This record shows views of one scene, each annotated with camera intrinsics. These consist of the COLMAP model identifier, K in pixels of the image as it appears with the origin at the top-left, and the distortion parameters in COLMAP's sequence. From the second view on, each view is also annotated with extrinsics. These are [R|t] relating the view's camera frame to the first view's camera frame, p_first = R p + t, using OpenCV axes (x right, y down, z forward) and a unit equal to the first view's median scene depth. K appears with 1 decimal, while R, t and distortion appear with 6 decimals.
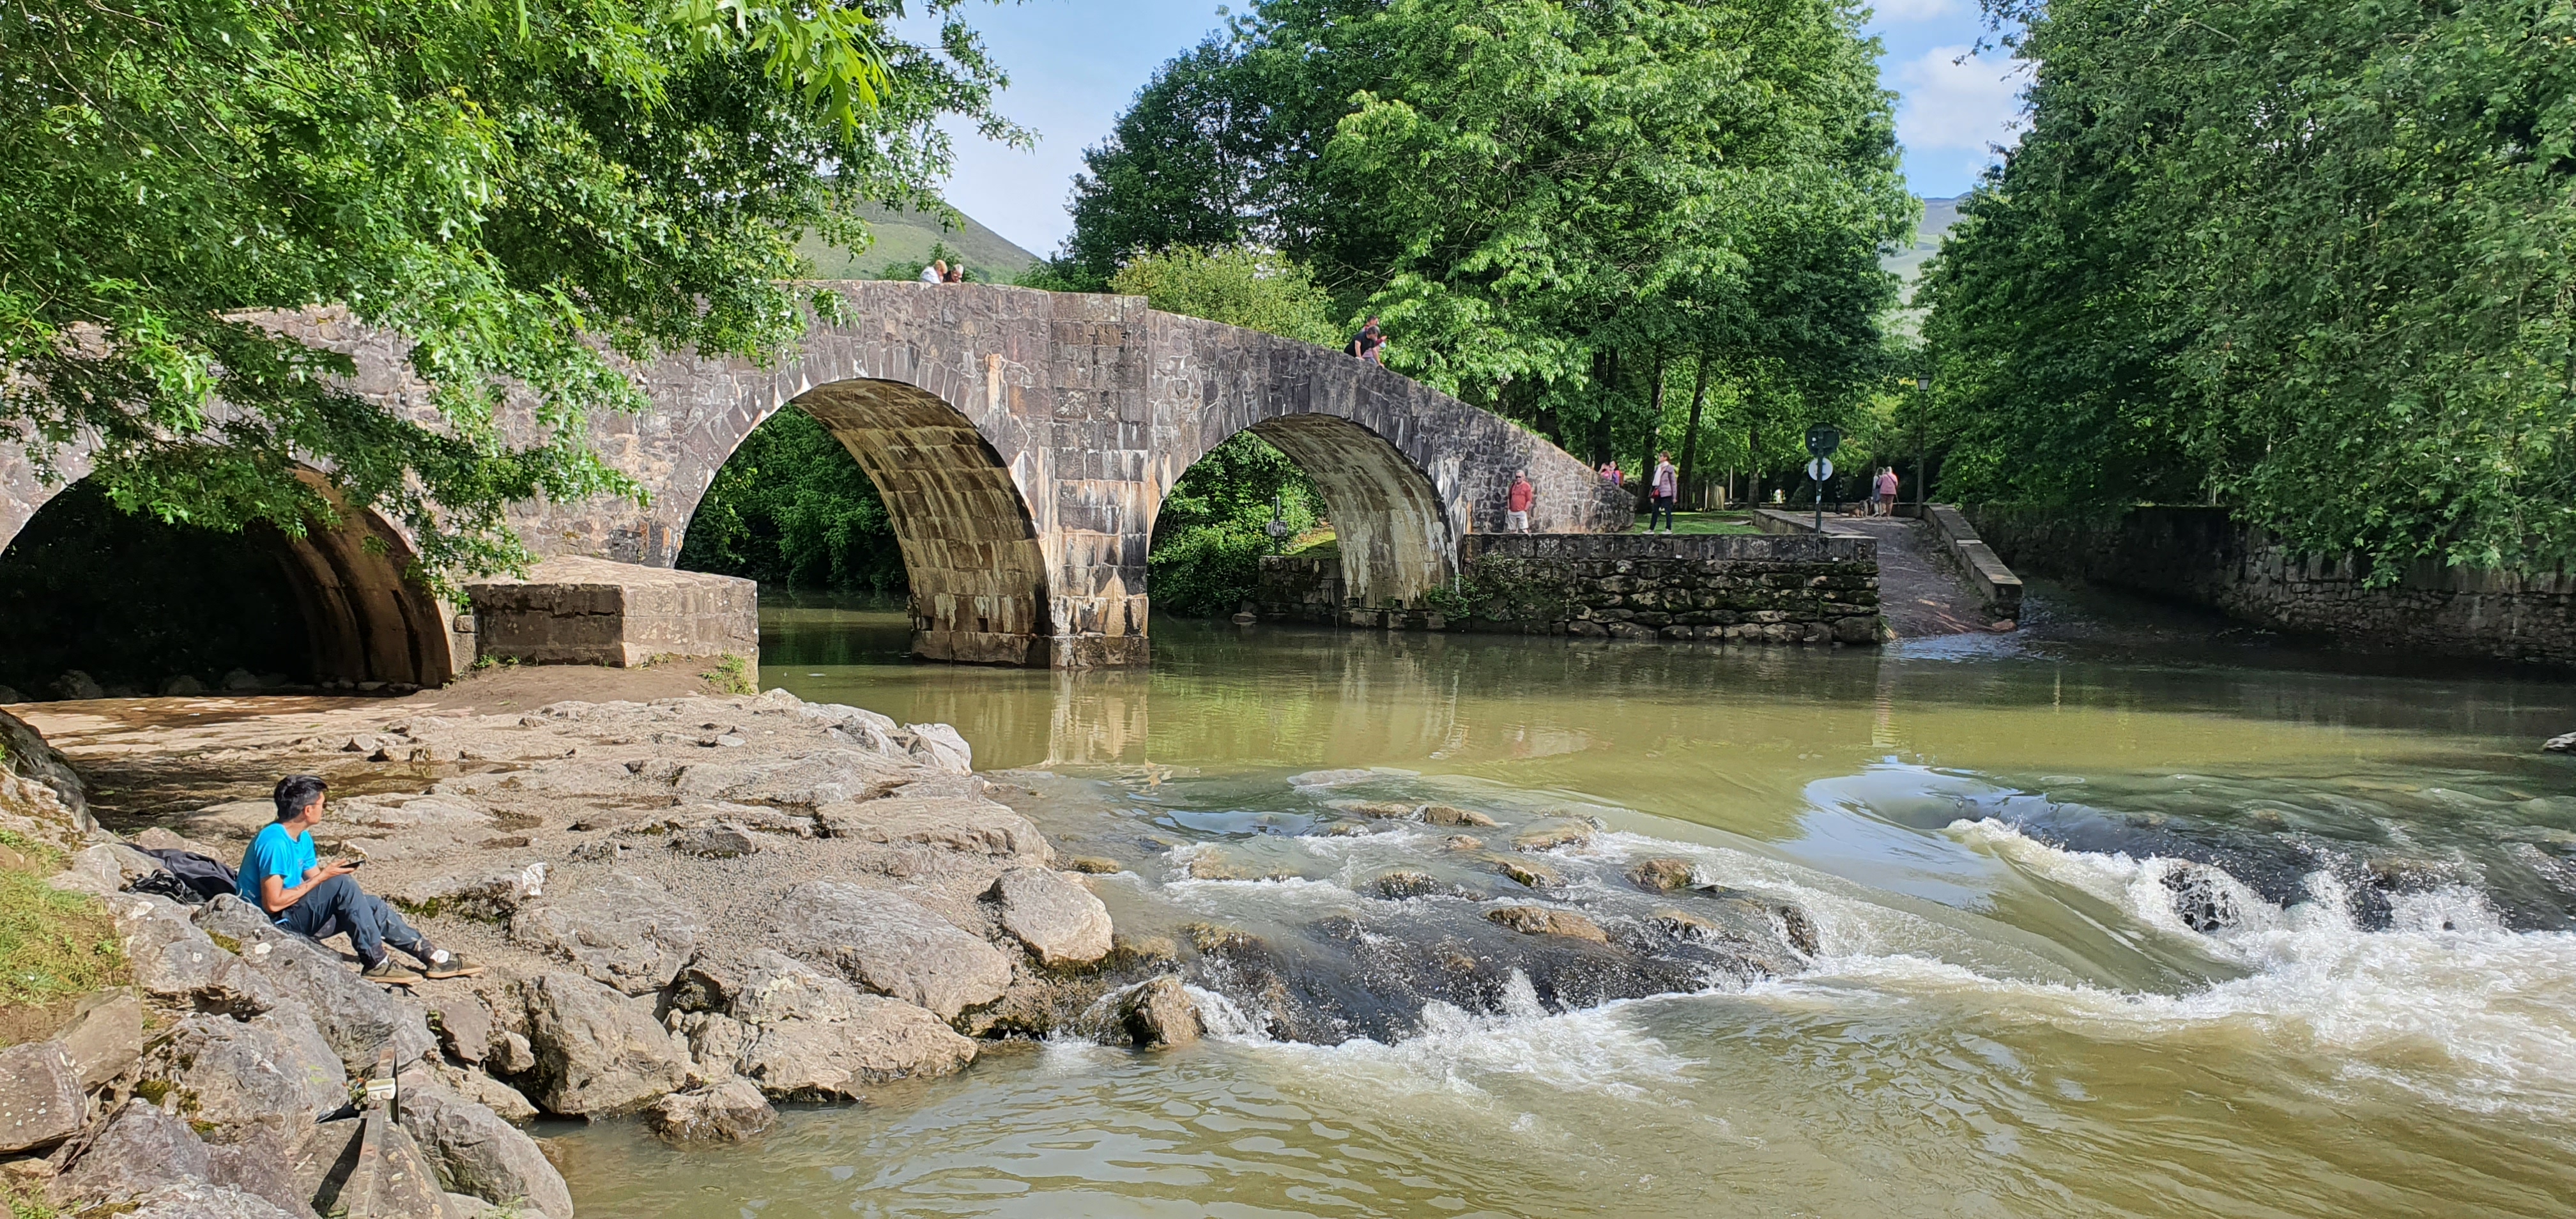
lens RADIAL K [[1930.0, 0, 1236.3], [0, 1930.0, 725.3], [0, 0, 1]] dist [0.104043, -0.005062]
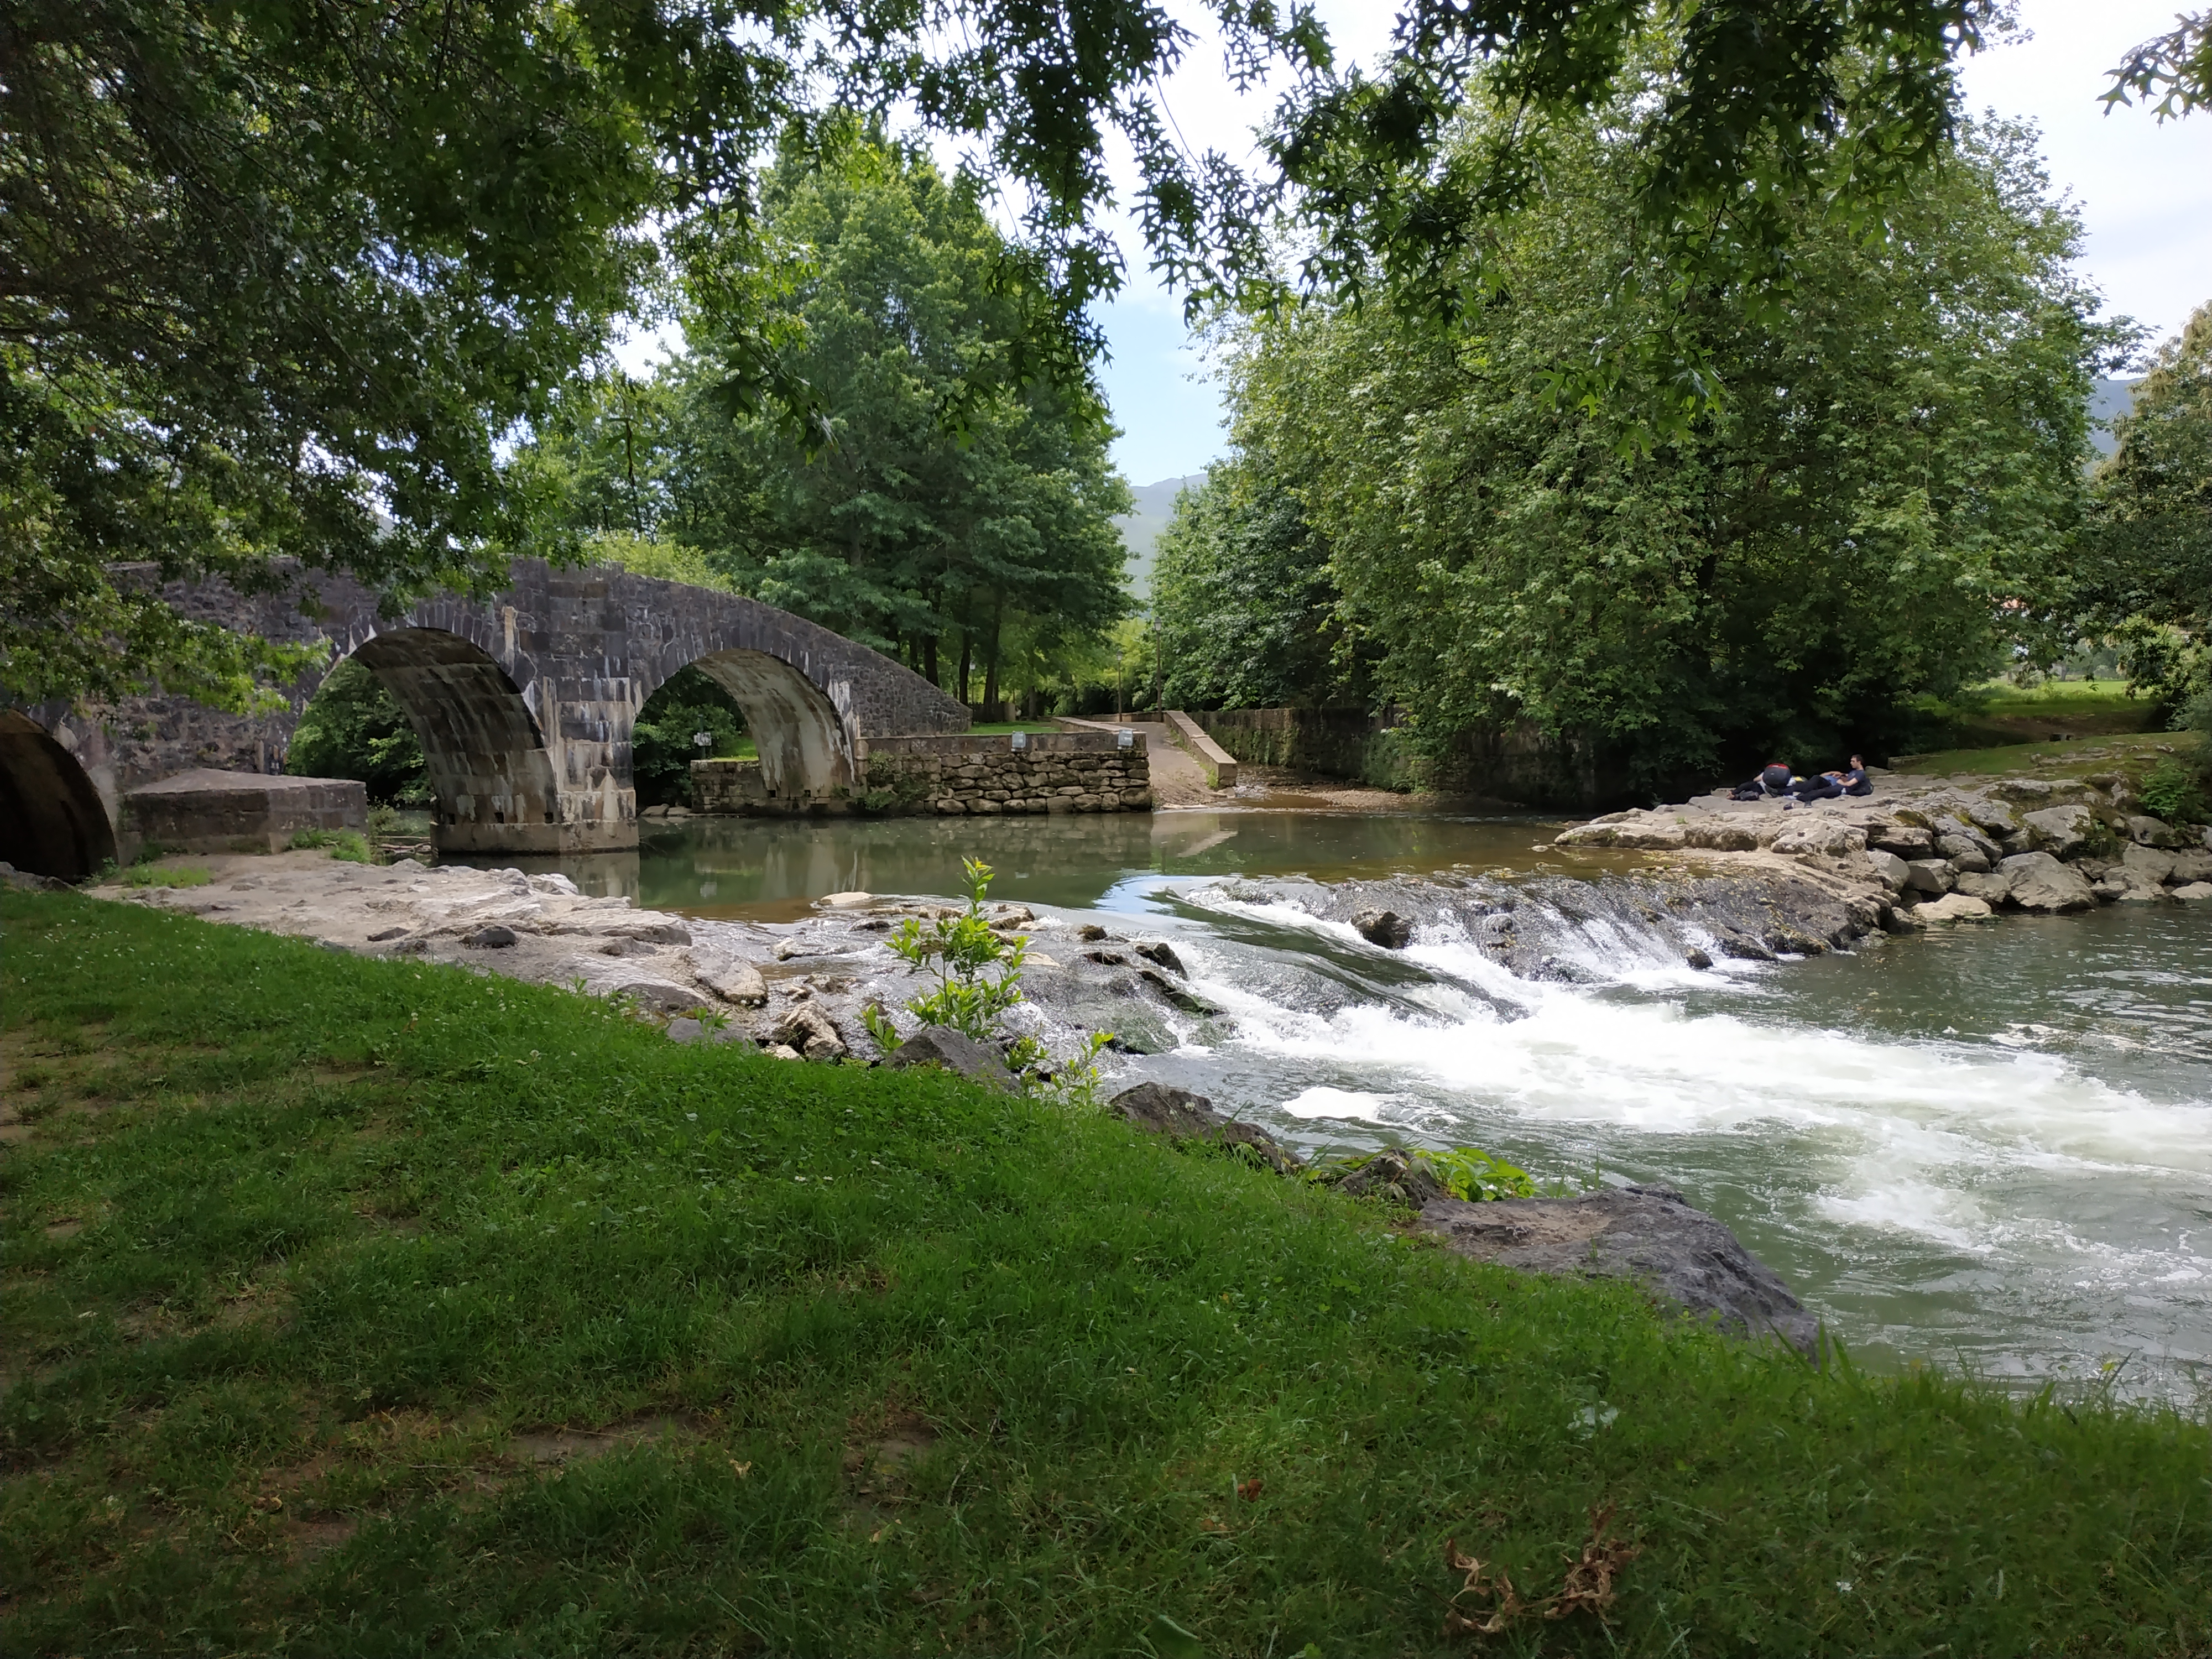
lens RADIAL K [[1571.3, 0, 1111.3], [0, 1571.3, 833.2], [0, 0, 1]] dist [-0.002016, -0.001501]
pose [[0.952192, -0.049562, 0.301452, -0.061980], [0.062303, 0.997518, -0.032792, 0.017689], [-0.299079, 0.050006, 0.952917, -0.107116]]
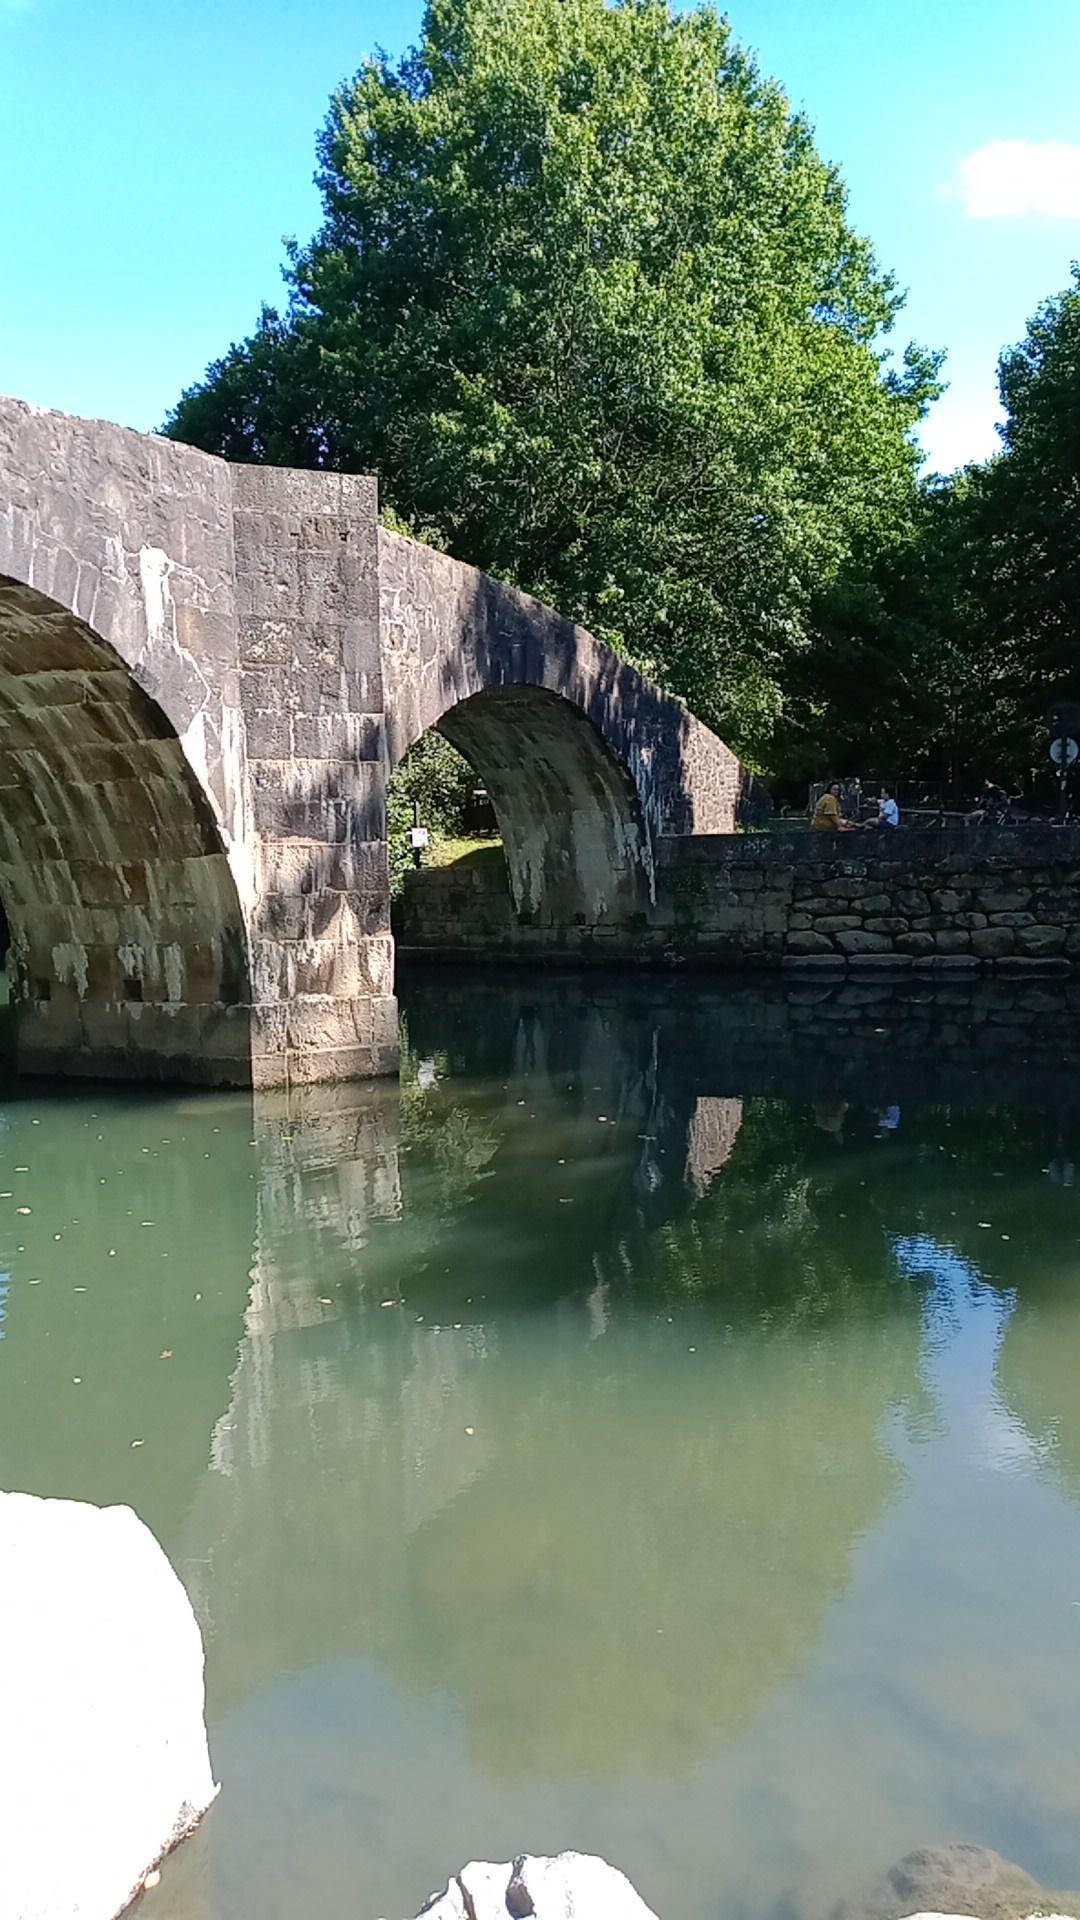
lens RADIAL K [[1528.6, 0, 538.0], [0, 1528.6, 957.4], [0, 0, 1]] dist [-0.008401, -0.001354]
pose [[0.980159, -0.047831, 0.192356, -0.099961], [0.053381, 0.998291, -0.023771, -0.045287], [-0.190890, 0.033567, 0.981037, 0.492365]]
